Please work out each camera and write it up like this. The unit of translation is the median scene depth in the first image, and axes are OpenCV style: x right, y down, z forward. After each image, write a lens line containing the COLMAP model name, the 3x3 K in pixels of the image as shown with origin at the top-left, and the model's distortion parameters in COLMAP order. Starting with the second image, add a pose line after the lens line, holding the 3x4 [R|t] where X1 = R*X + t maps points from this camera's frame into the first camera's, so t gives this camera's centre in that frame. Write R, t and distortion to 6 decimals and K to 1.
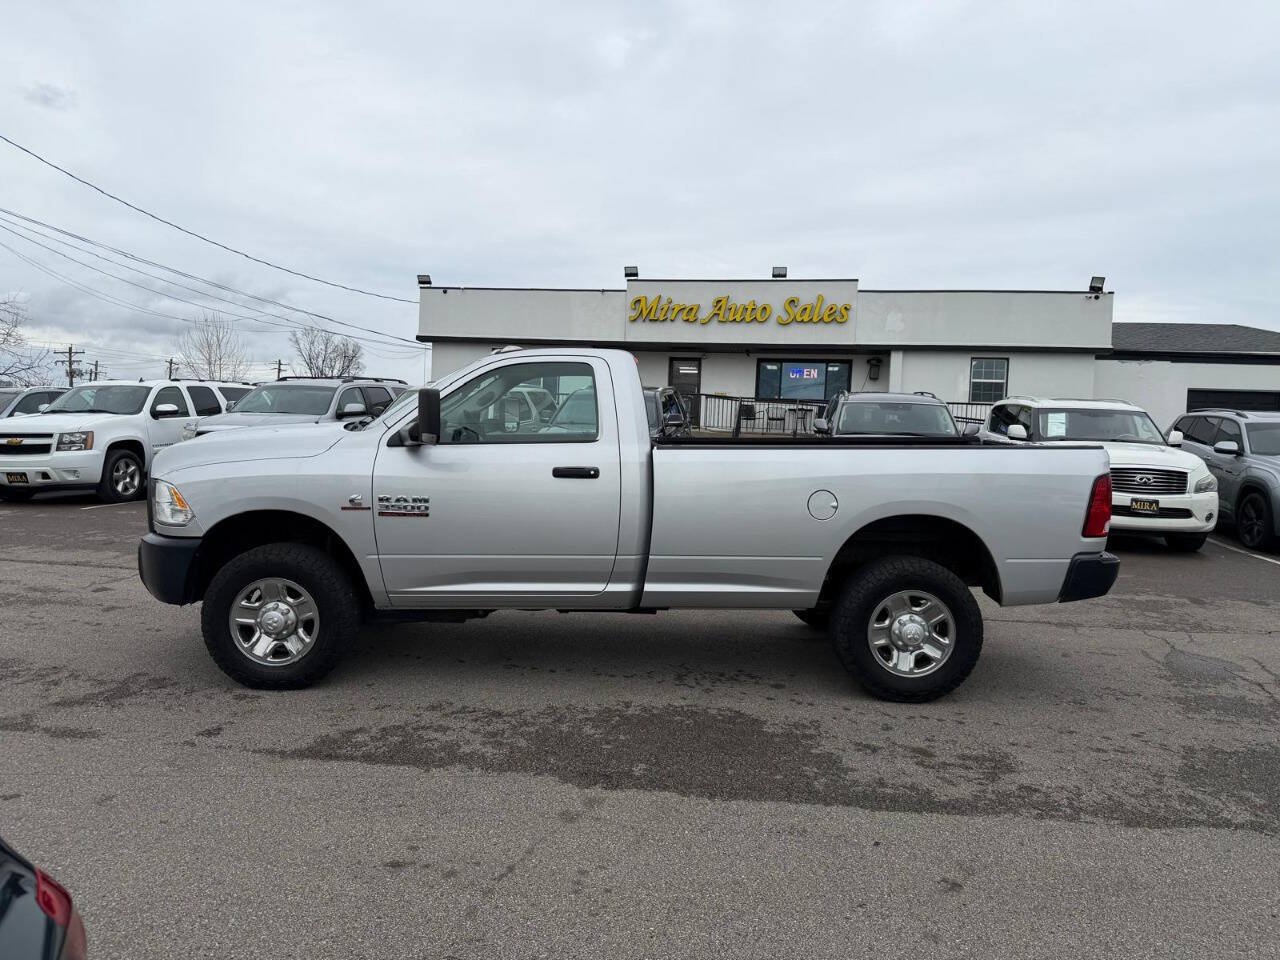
lens RADIAL K [[890.8, 0, 640.0], [0, 890.8, 480.0], [0, 0, 1]] dist [0.098365, -0.177601]
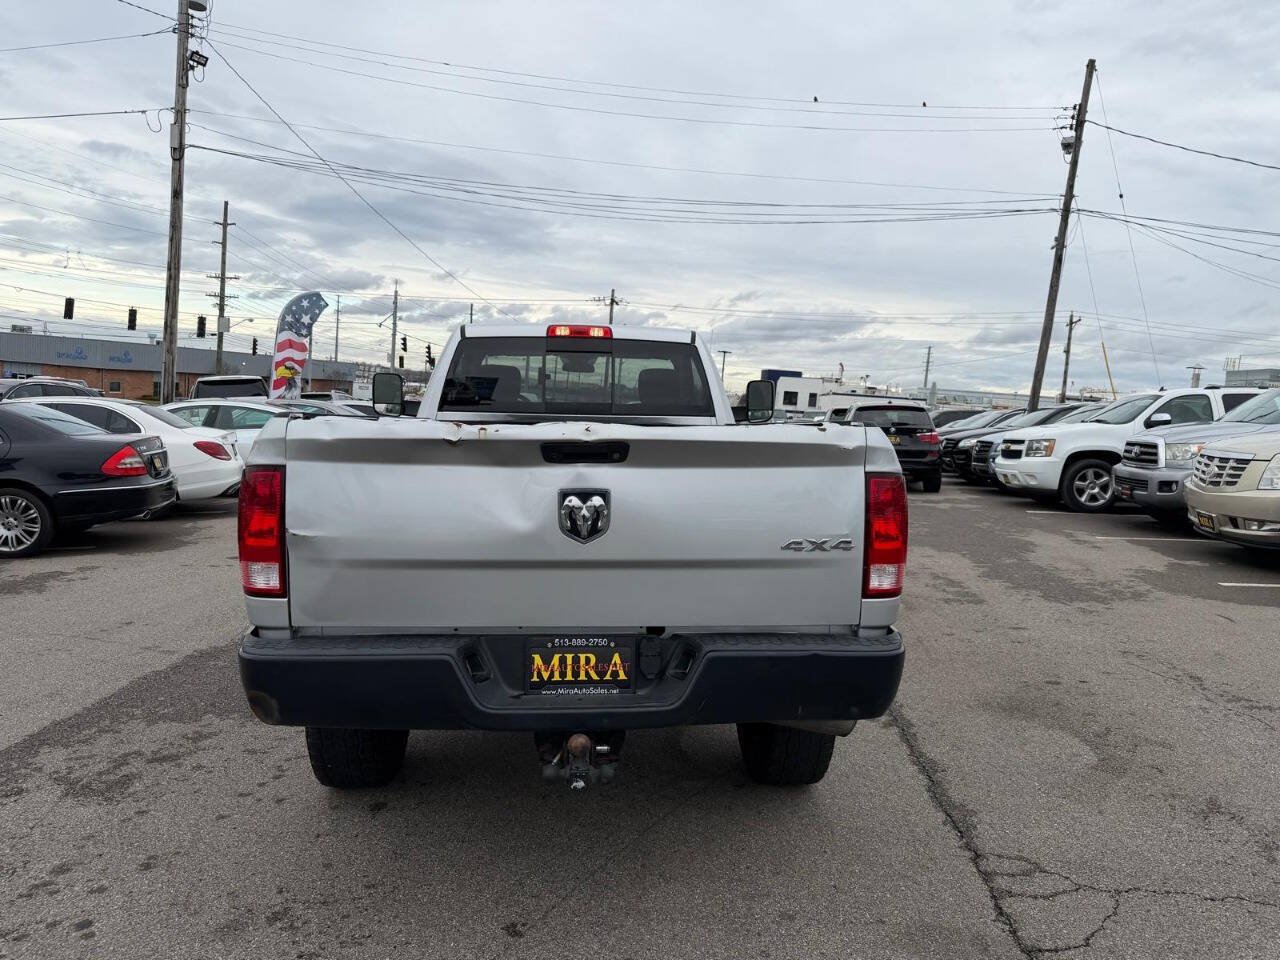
lens RADIAL K [[898.9, 0, 643.1], [0, 898.9, 483.0], [0, 0, 1]] dist [0.047220, -0.066544]
pose [[0.050784, 0.058930, -0.996970, 0.414885], [-0.089825, 0.994481, 0.054208, -0.018085], [0.994662, 0.086800, 0.055797, 0.482624]]
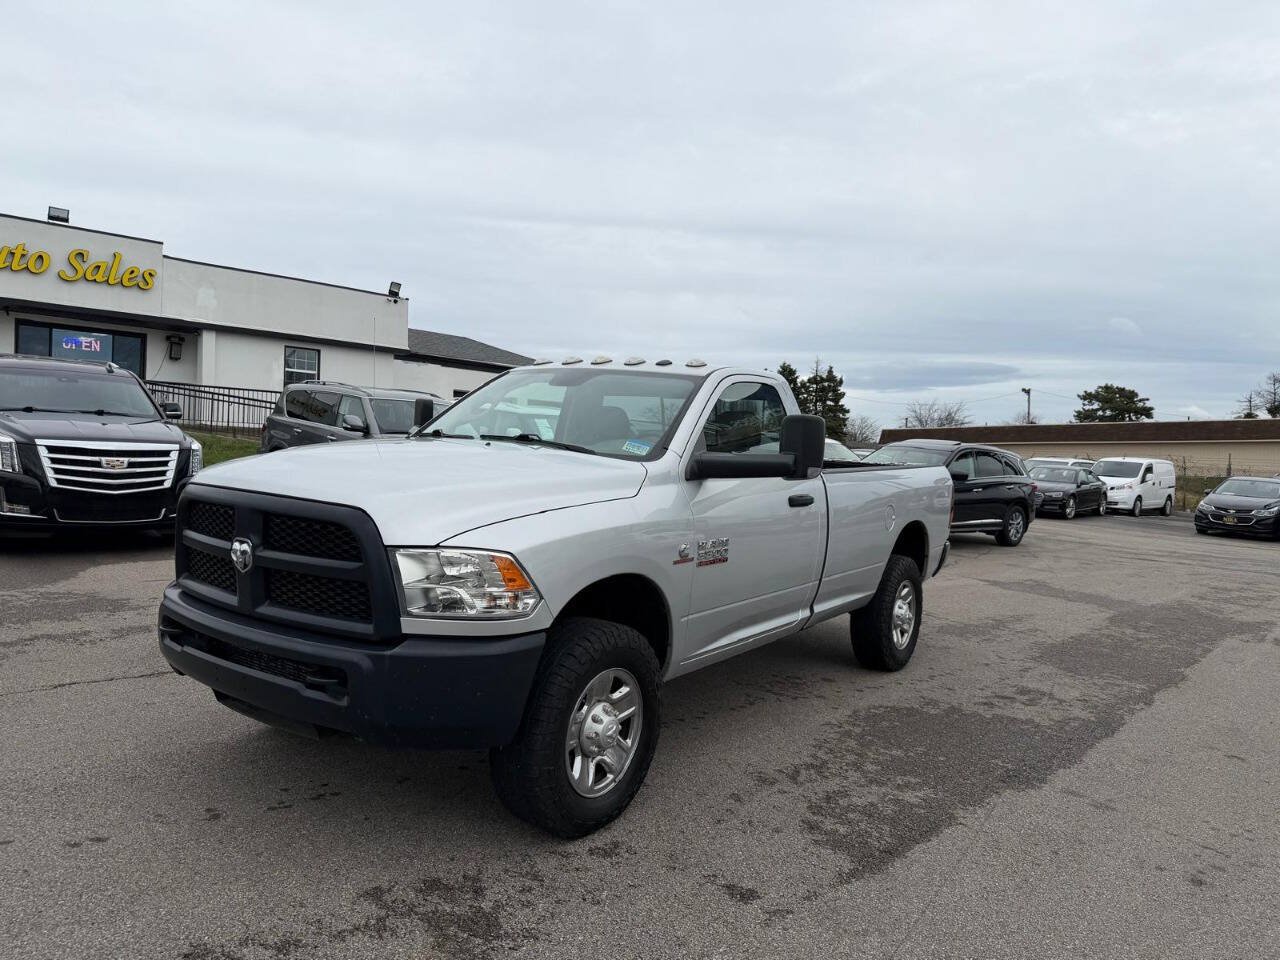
lens RADIAL K [[898.9, 0, 643.1], [0, 898.9, 483.0], [0, 0, 1]] dist [0.047220, -0.066544]
pose [[0.588546, -0.032577, 0.807807, -0.377978], [0.014464, 0.999452, 0.029768, -0.023121], [-0.808335, -0.005836, 0.588694, 0.223851]]
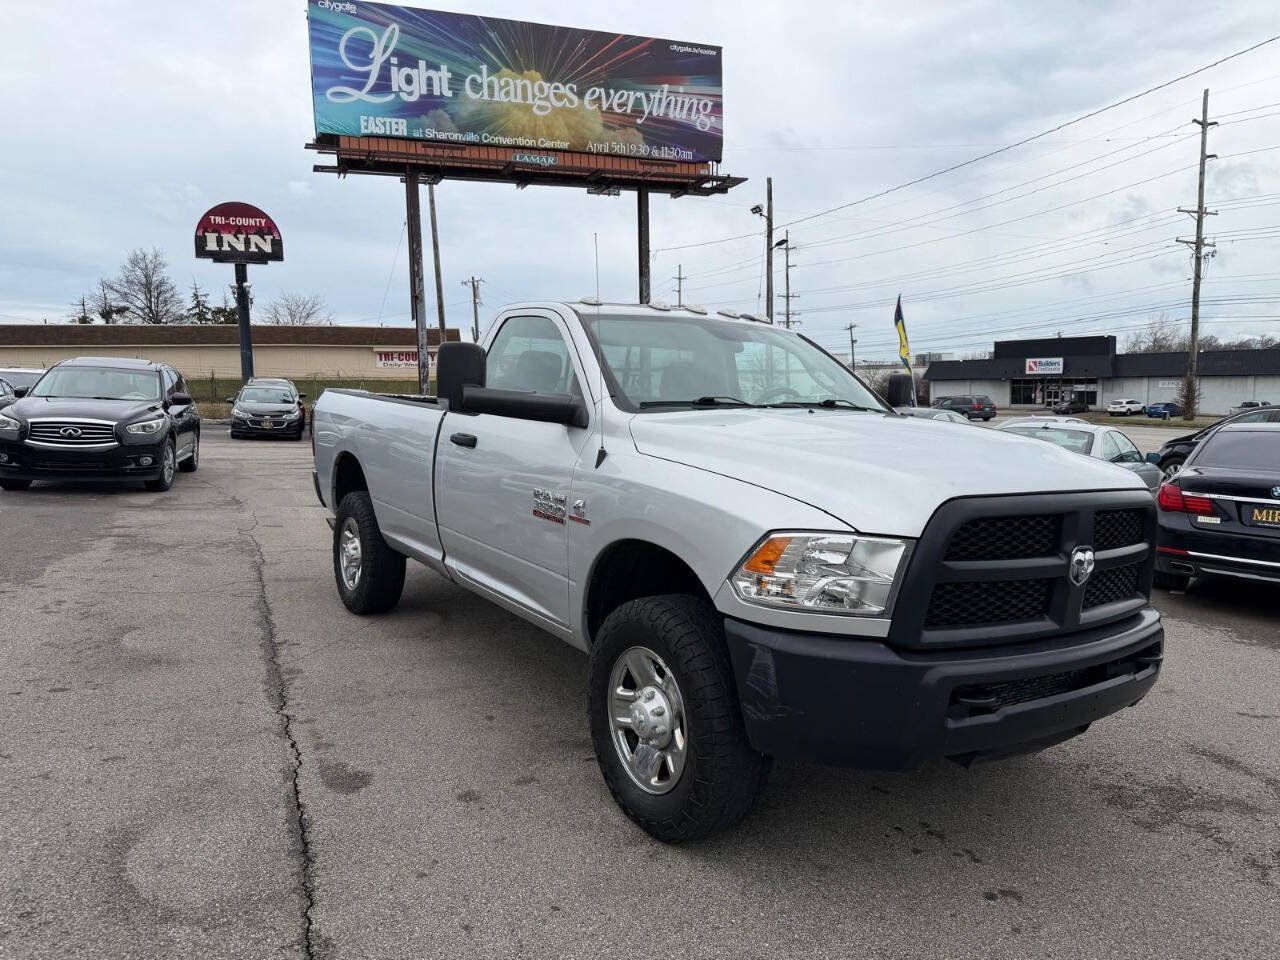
lens RADIAL K [[899.0, 0, 626.9], [0, 899.0, 472.7], [0, 0, 1]] dist [0.050610, -0.072673]
pose [[-0.523462, -0.118325, 0.843793, -0.365992], [0.004858, 0.989880, 0.141824, -0.052386], [-0.852035, 0.078339, -0.517590, 0.683017]]
